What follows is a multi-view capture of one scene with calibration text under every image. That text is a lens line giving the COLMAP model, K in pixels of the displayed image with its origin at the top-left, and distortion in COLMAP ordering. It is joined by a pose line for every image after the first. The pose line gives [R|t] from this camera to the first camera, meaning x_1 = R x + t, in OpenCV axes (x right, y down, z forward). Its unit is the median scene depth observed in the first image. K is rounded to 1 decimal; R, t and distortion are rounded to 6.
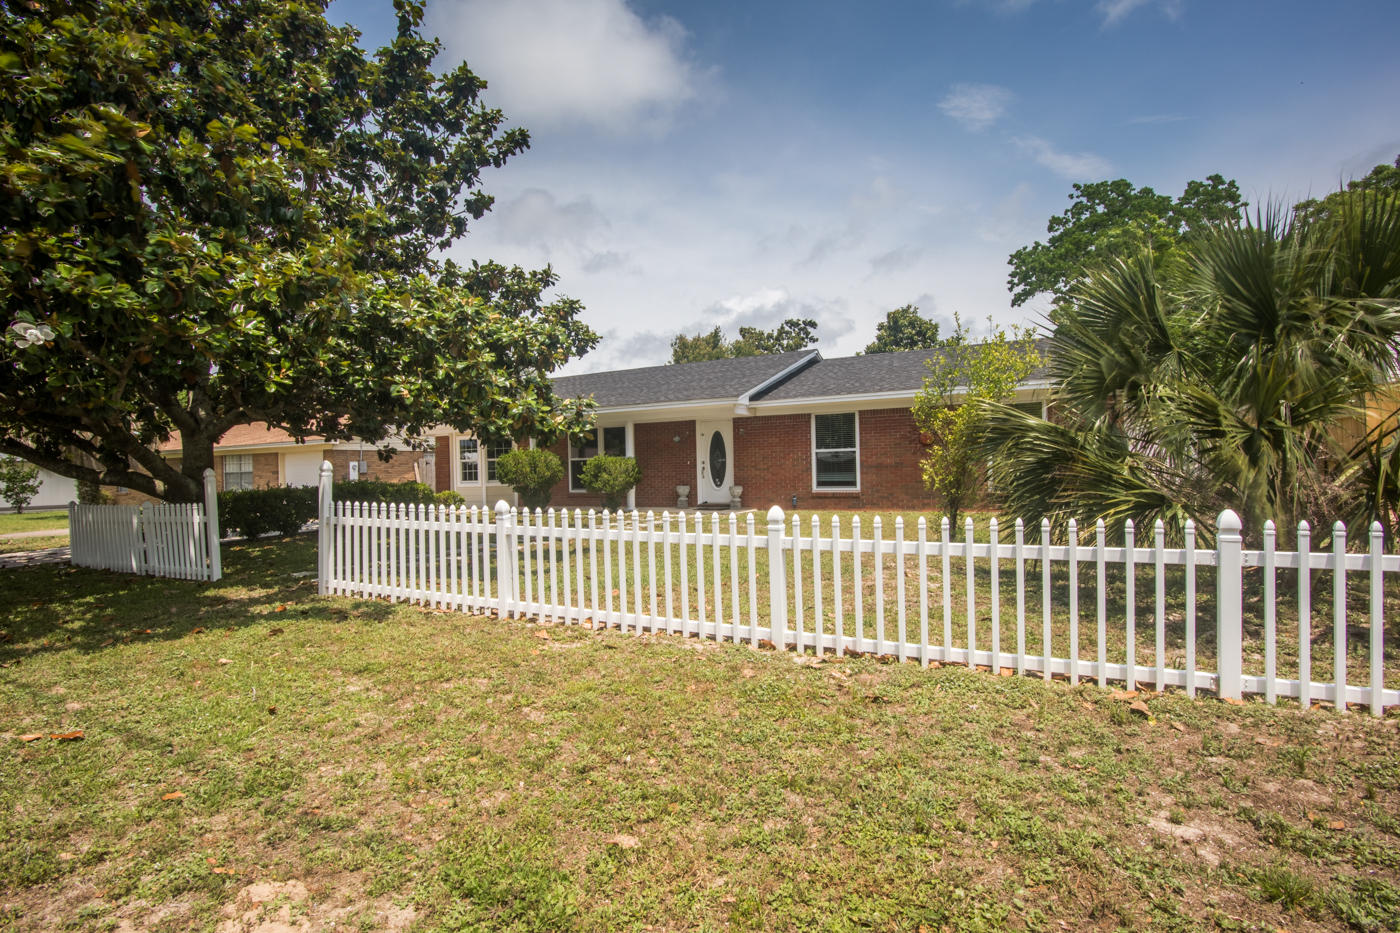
lens RADIAL K [[683.3, 0, 698.1], [0, 683.3, 464.5], [0, 0, 1]] dist [-0.021128, -0.000571]
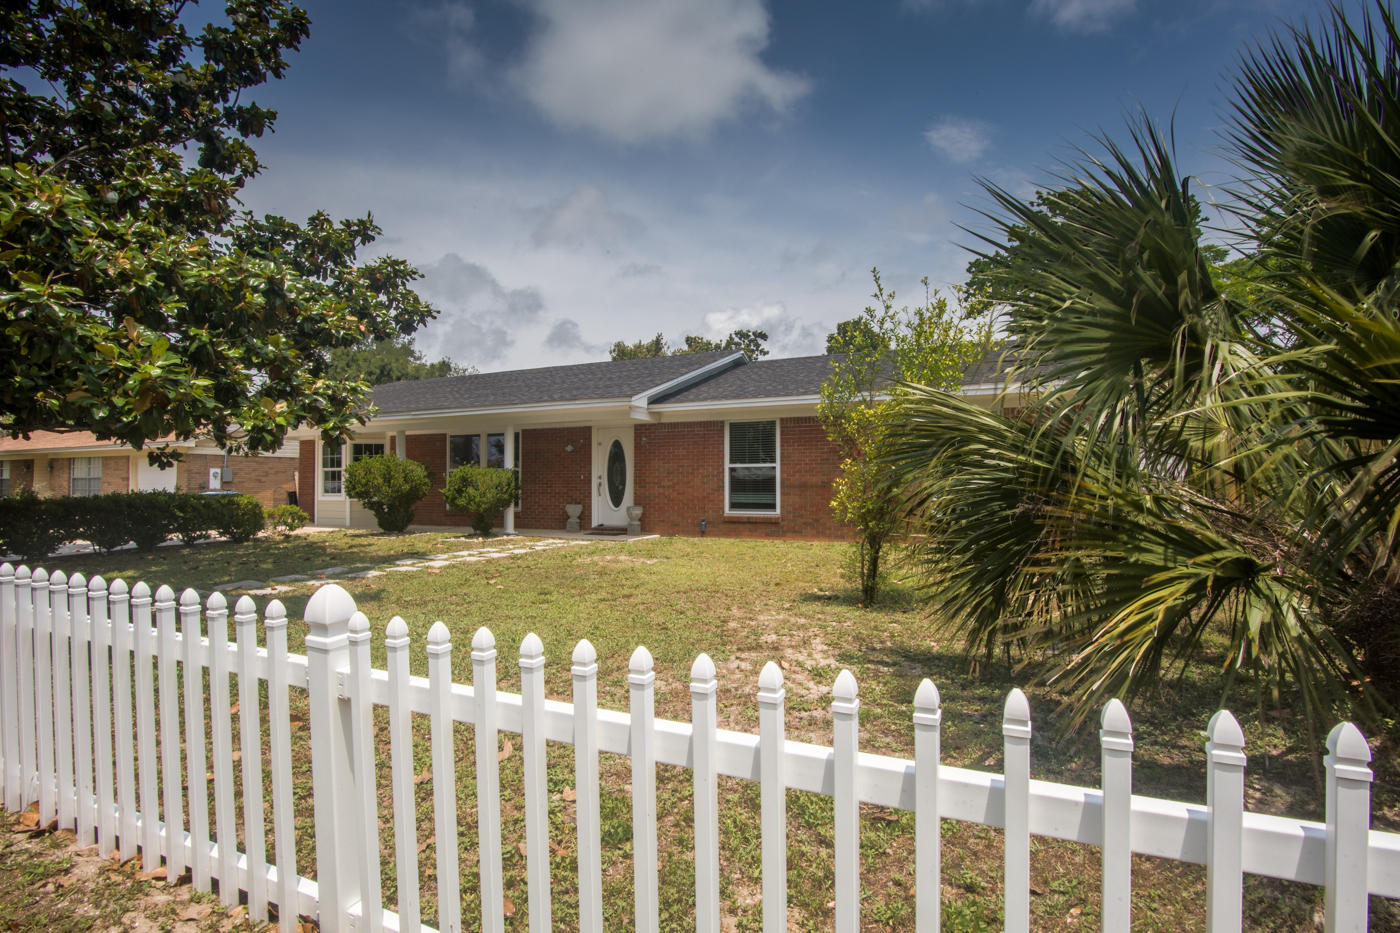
lens RADIAL K [[682.0, 0, 698.3], [0, 682.0, 466.2], [0, 0, 1]] dist [-0.021501, -0.000371]
pose [[0.998145, 0.021473, 0.056962, 0.084327], [-0.020286, 0.999567, -0.021330, -0.001226], [-0.057395, 0.020135, 0.998148, 0.170572]]
